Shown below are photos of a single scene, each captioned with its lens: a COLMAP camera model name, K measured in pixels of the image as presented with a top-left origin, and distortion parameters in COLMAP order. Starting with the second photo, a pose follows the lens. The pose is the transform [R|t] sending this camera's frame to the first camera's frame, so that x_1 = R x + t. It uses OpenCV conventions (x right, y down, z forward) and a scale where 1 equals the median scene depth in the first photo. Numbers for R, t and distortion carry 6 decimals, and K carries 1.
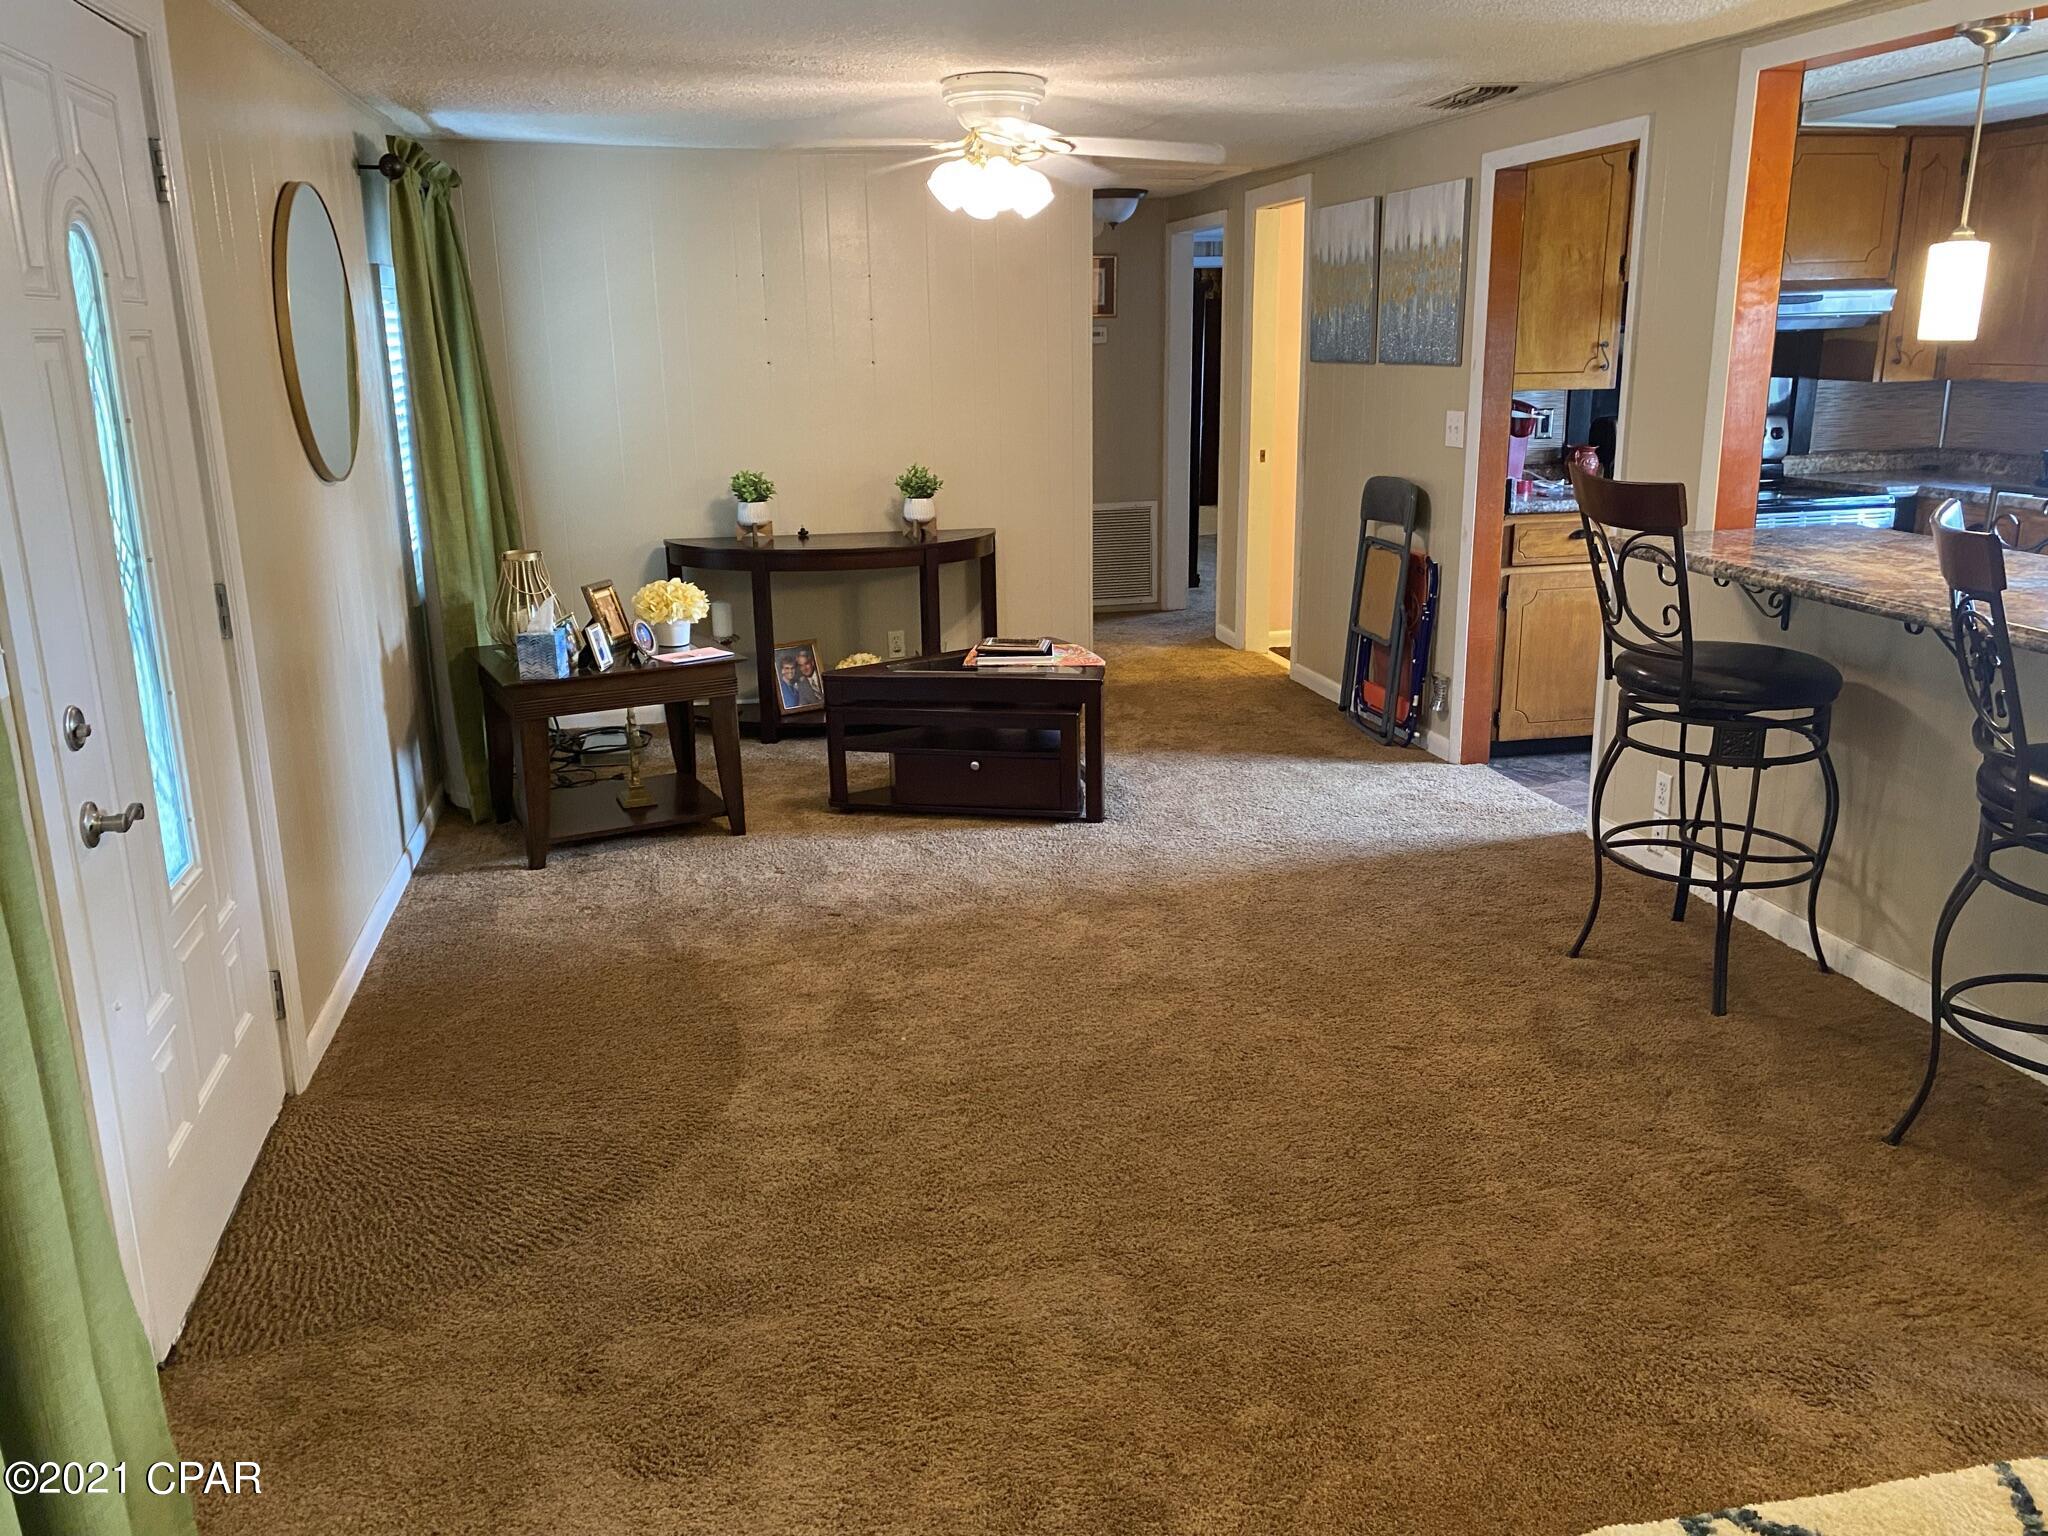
lens RADIAL K [[1551.6, 0, 1030.2], [0, 1551.6, 745.0], [0, 0, 1]] dist [0.041253, -0.037034]
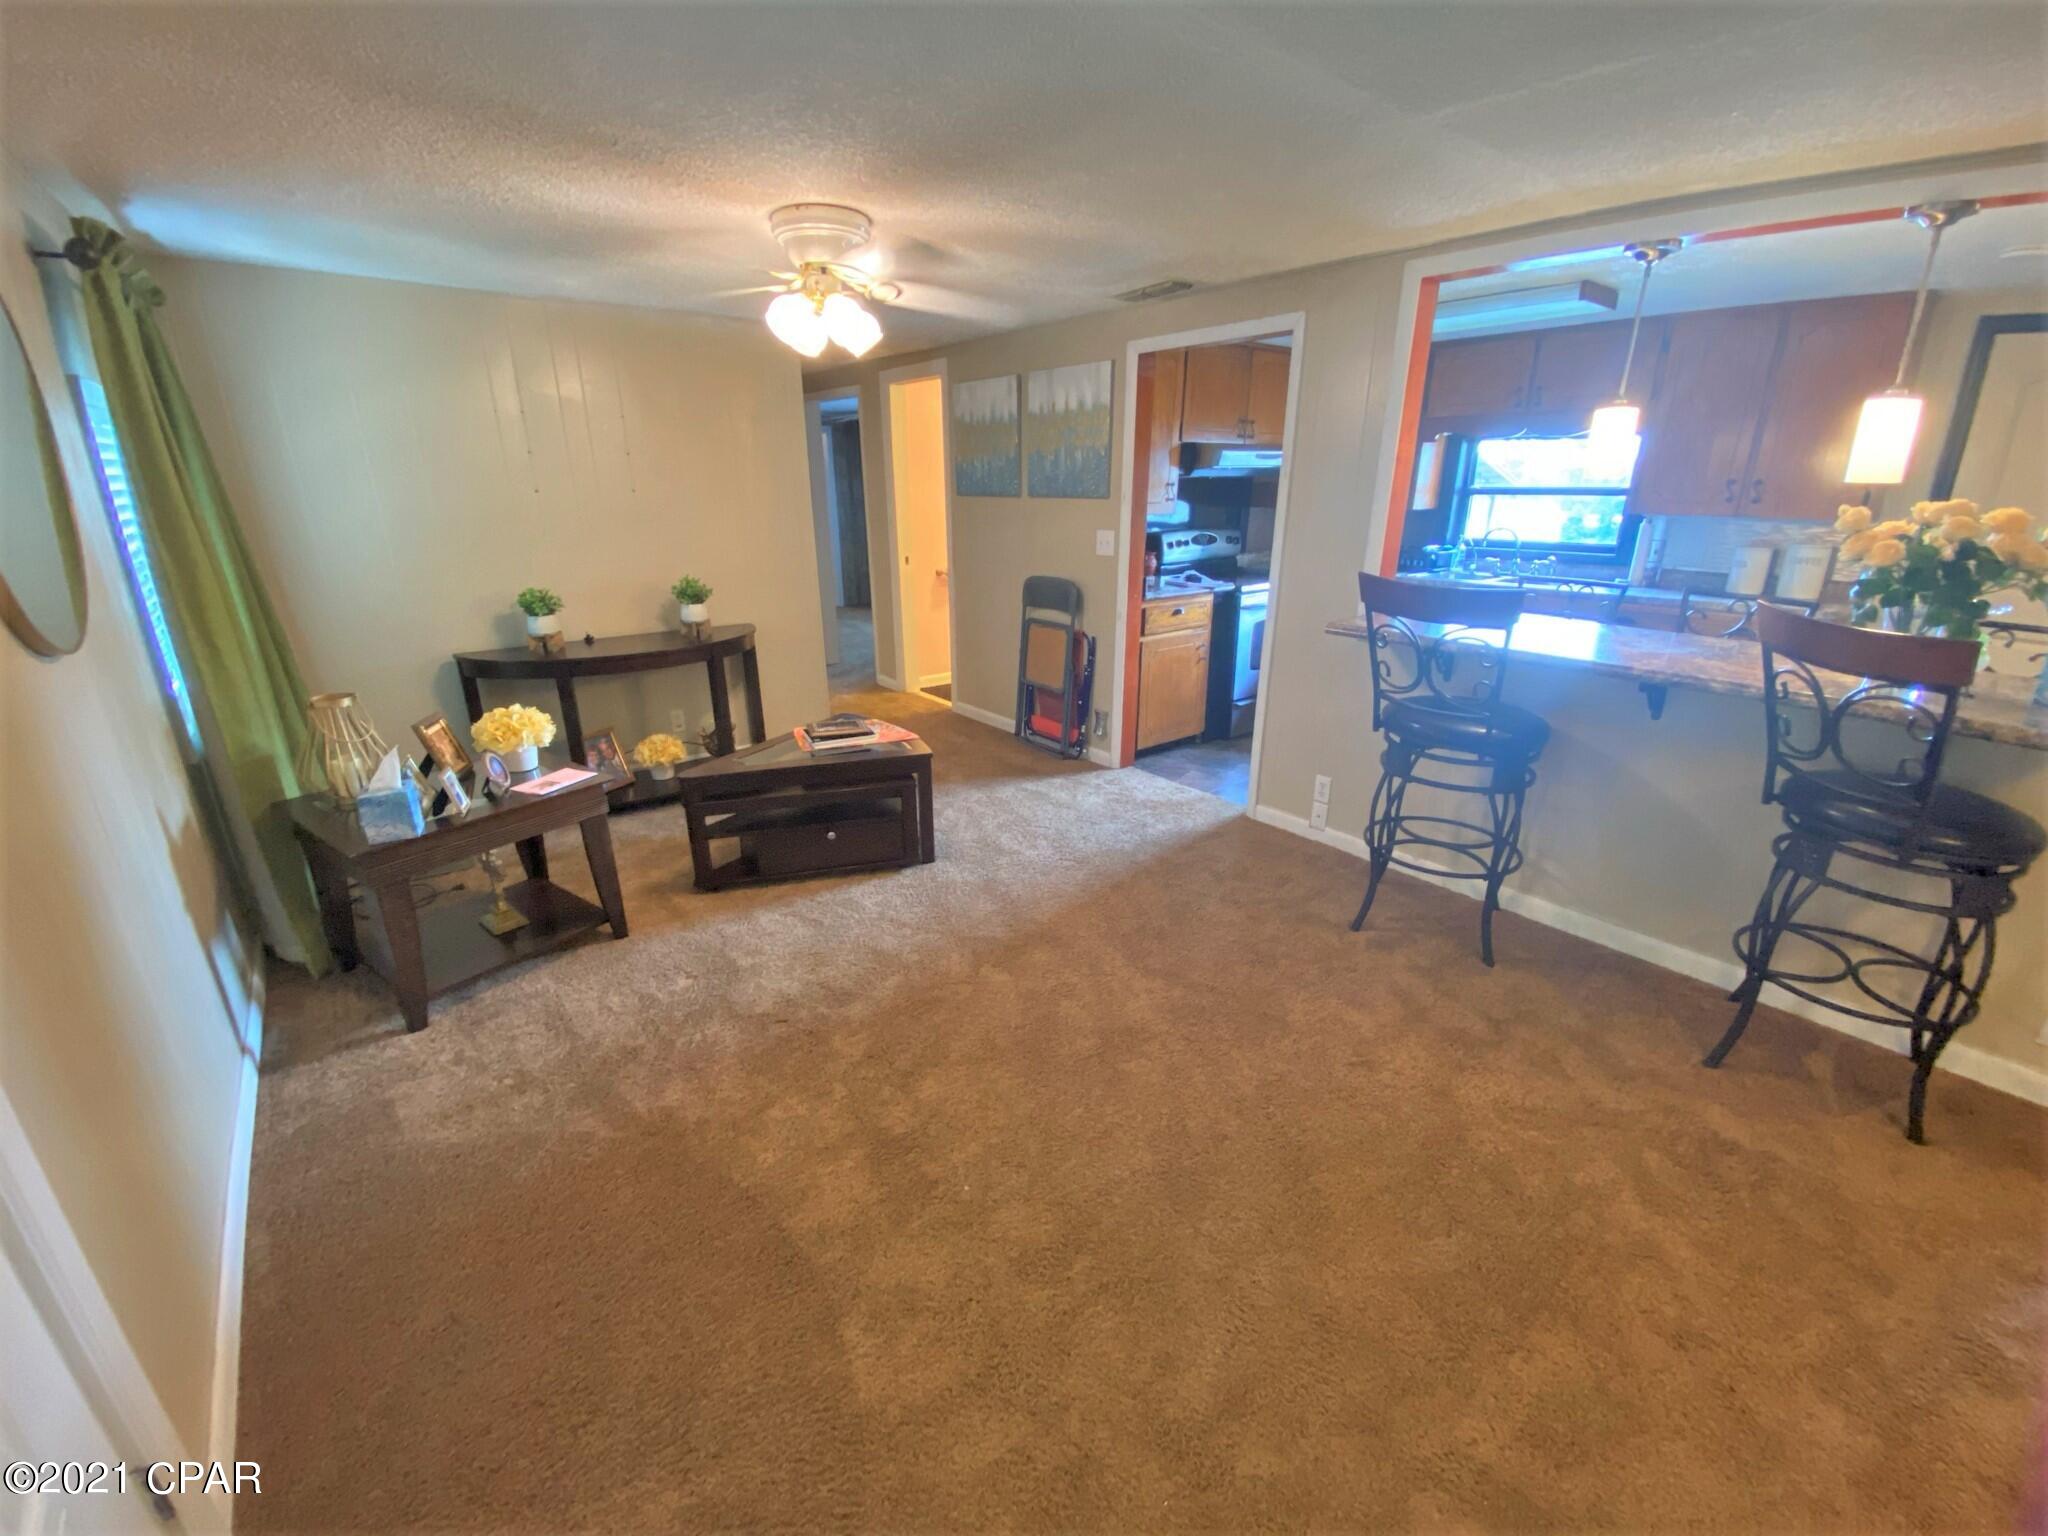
lens RADIAL K [[826.7, 0, 1021.7], [0, 826.7, 773.6], [0, 0, 1]] dist [0.010782, -0.015813]
pose [[0.898870, -0.135421, 0.416766, -0.193497], [0.101497, 0.989528, 0.102624, -0.100784], [-0.426299, -0.049945, 0.903202, 0.434456]]
